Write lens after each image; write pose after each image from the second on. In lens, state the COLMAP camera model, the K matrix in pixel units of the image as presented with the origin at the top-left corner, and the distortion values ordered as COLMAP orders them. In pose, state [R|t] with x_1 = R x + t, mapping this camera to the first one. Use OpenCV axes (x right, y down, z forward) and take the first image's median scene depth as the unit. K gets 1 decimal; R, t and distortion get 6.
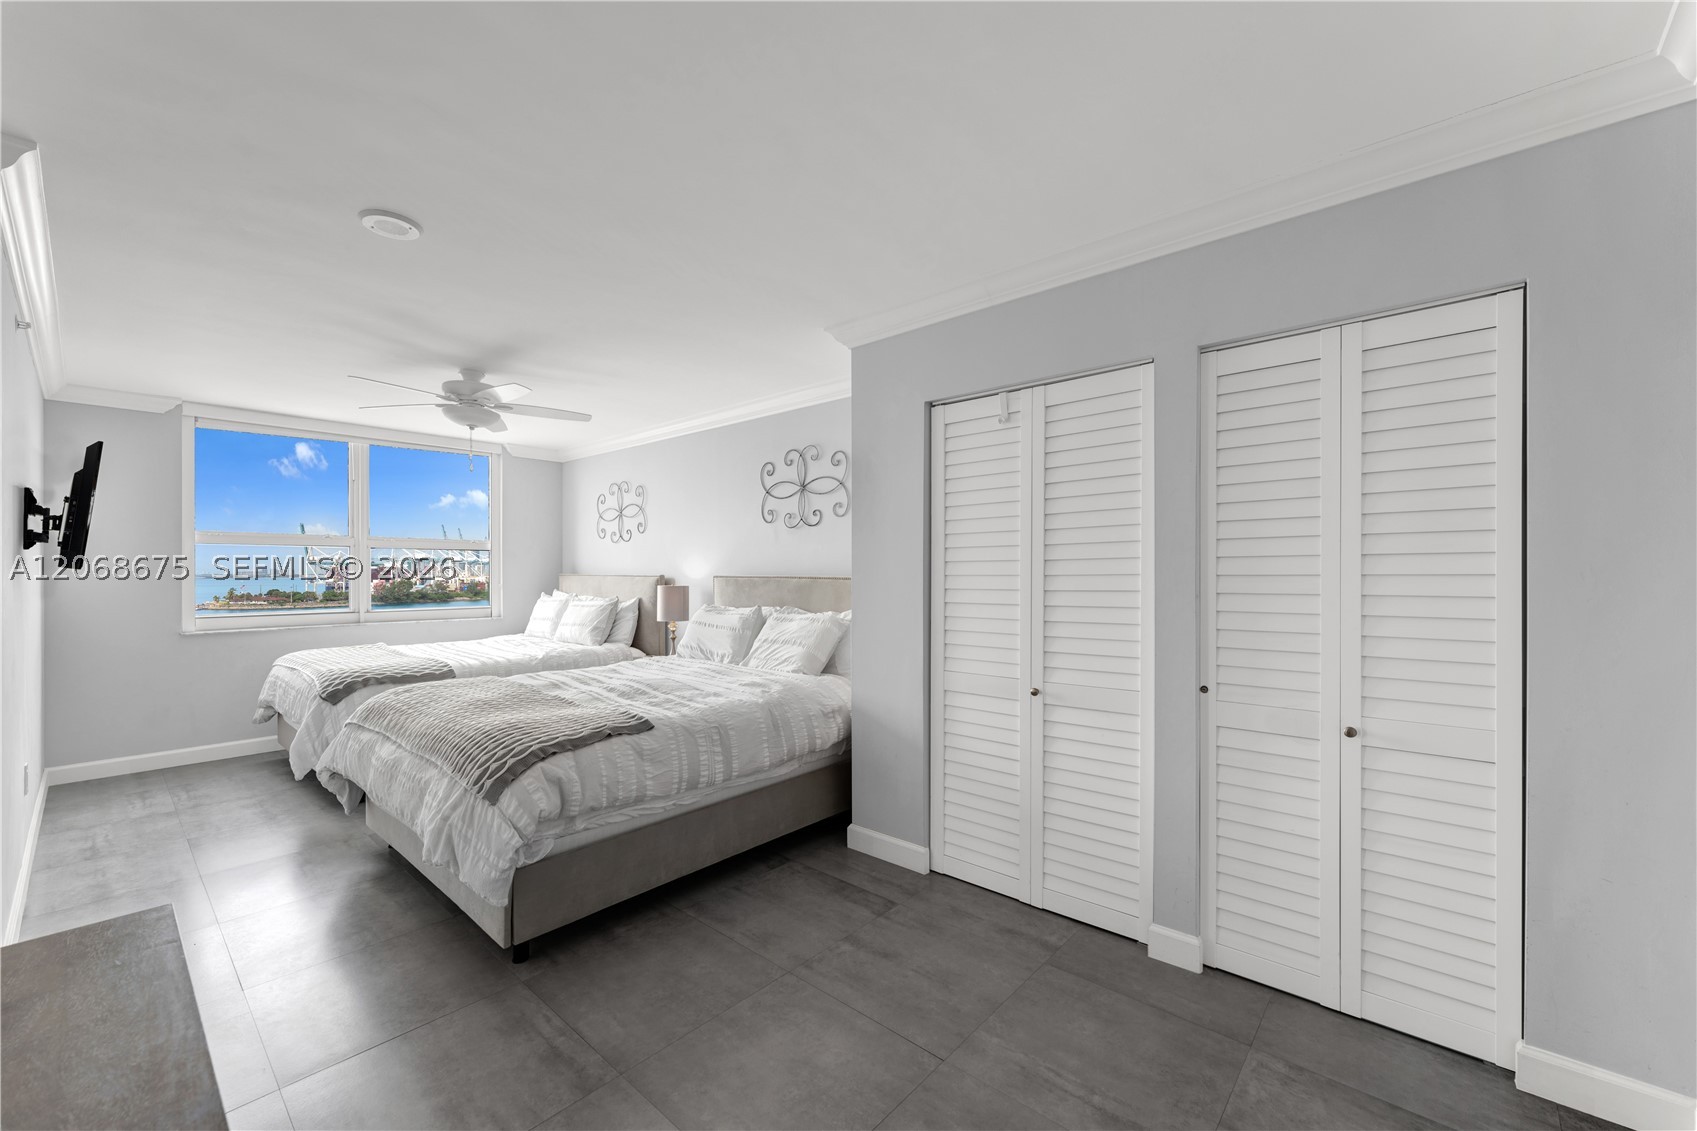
lens RADIAL K [[681.3, 0, 861.5], [0, 681.3, 571.6], [0, 0, 1]] dist [-0.018107, 0.002262]
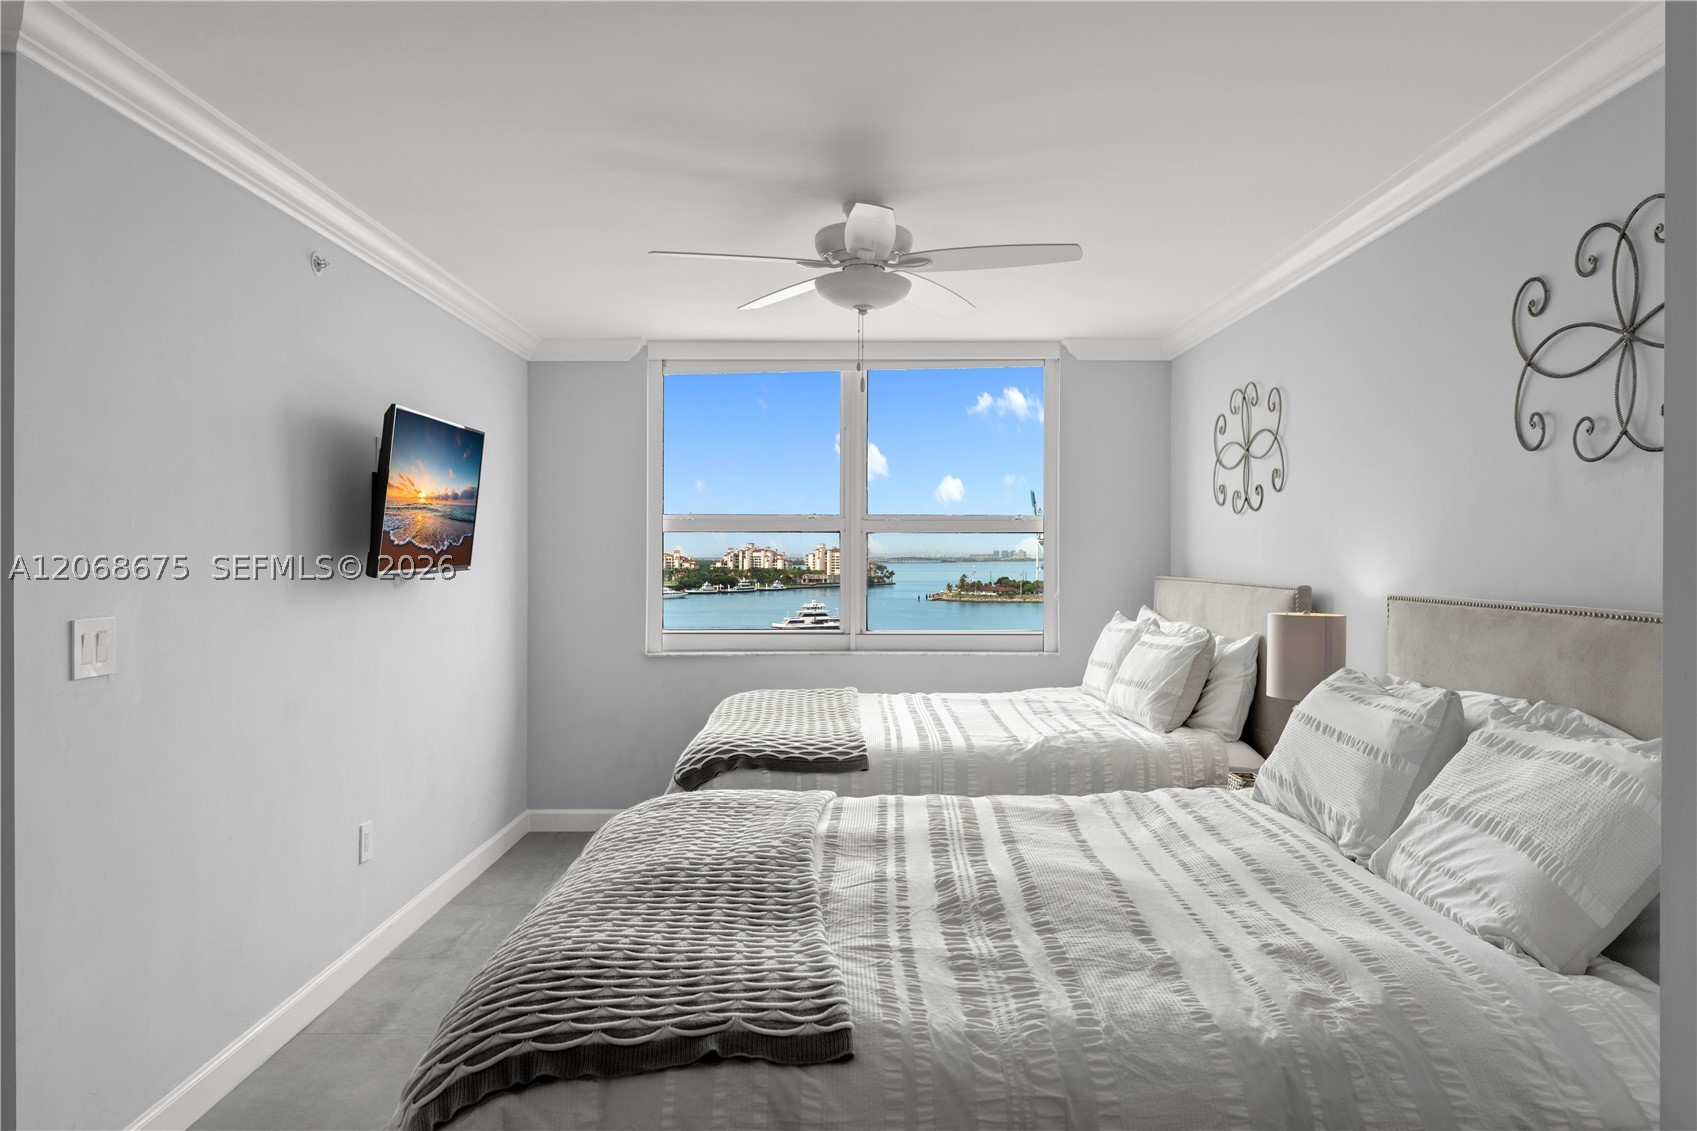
lens RADIAL K [[1121.9, 0, 841.1], [0, 1121.9, 574.5], [0, 0, 1]] dist [0.004669, -0.008717]
pose [[0.646859, 0.013707, -0.762486, 0.077943], [0.000132, 0.999836, 0.018085, -0.019272], [0.762609, -0.011799, 0.646752, 0.368417]]
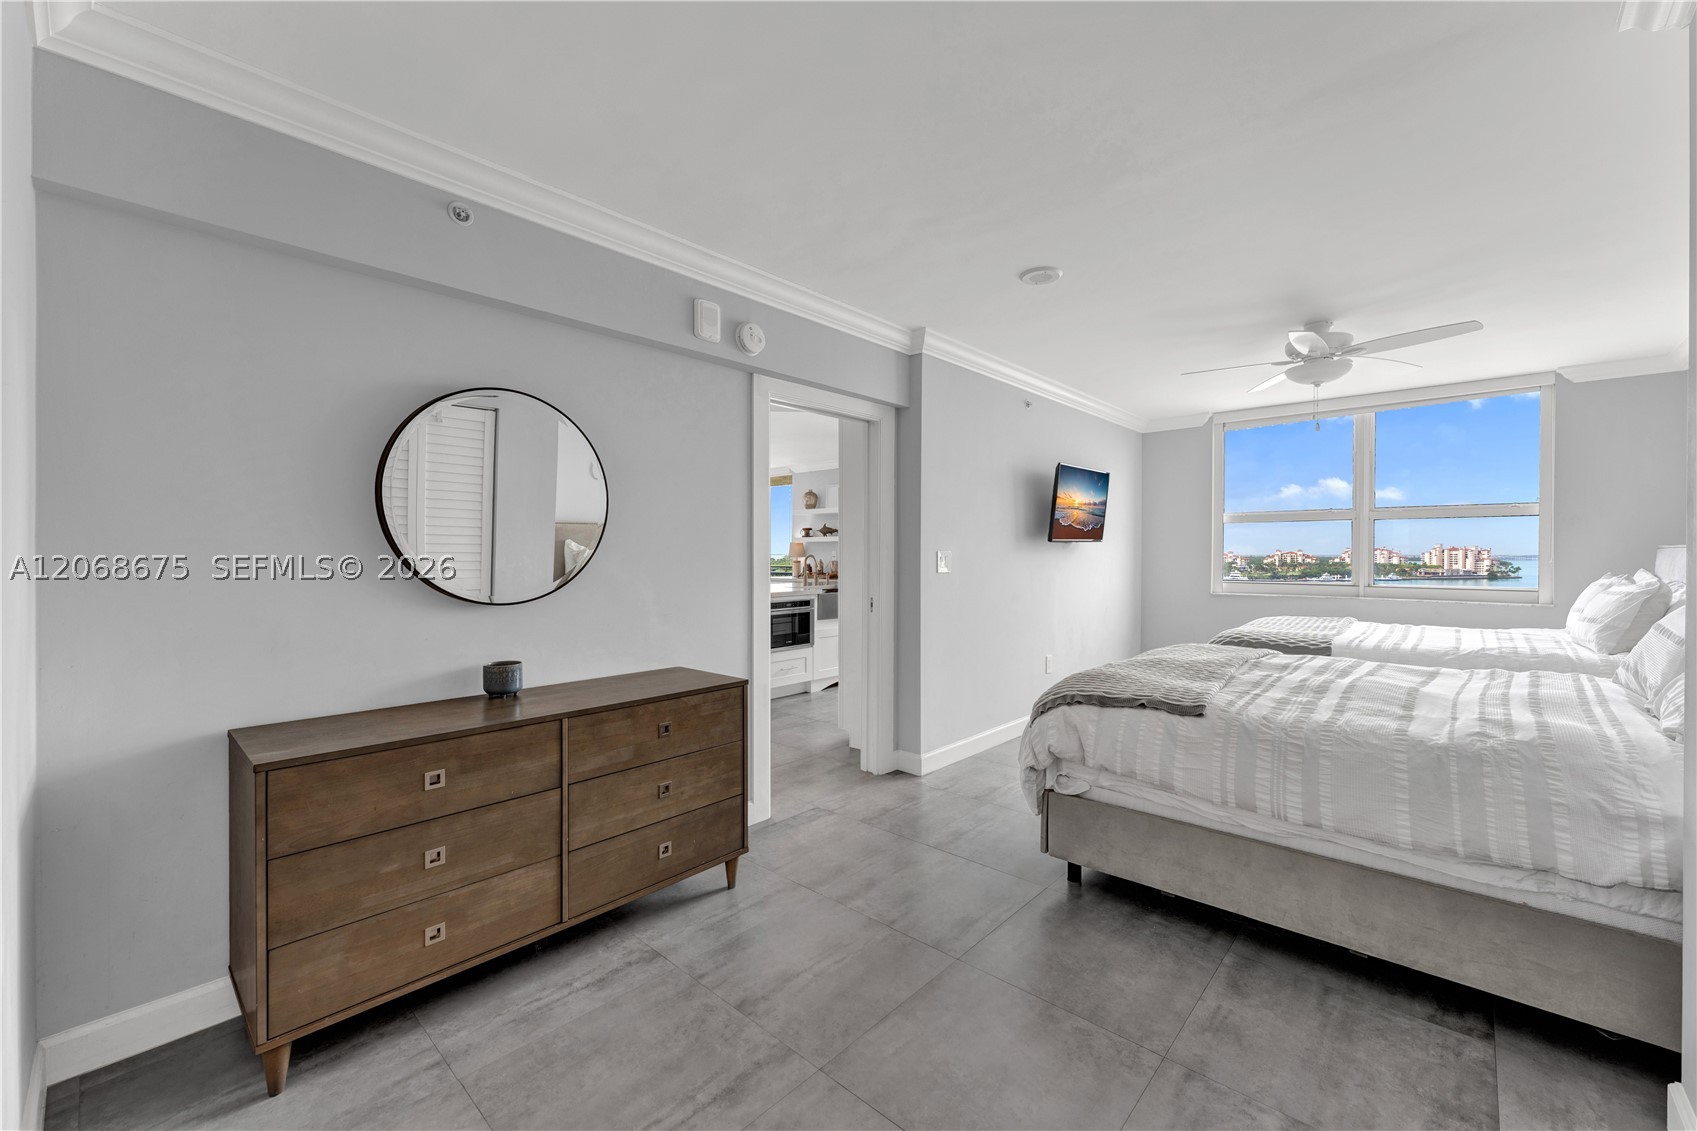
lens RADIAL K [[681.3, 0, 832.3], [0, 681.3, 560.4], [0, 0, 1]] dist [-0.018107, 0.002262]
pose [[-0.048427, 0.012393, -0.998750, 0.334317], [-0.000827, 0.999922, 0.012447, 0.014199], [0.998826, 0.001428, -0.048413, 0.340394]]
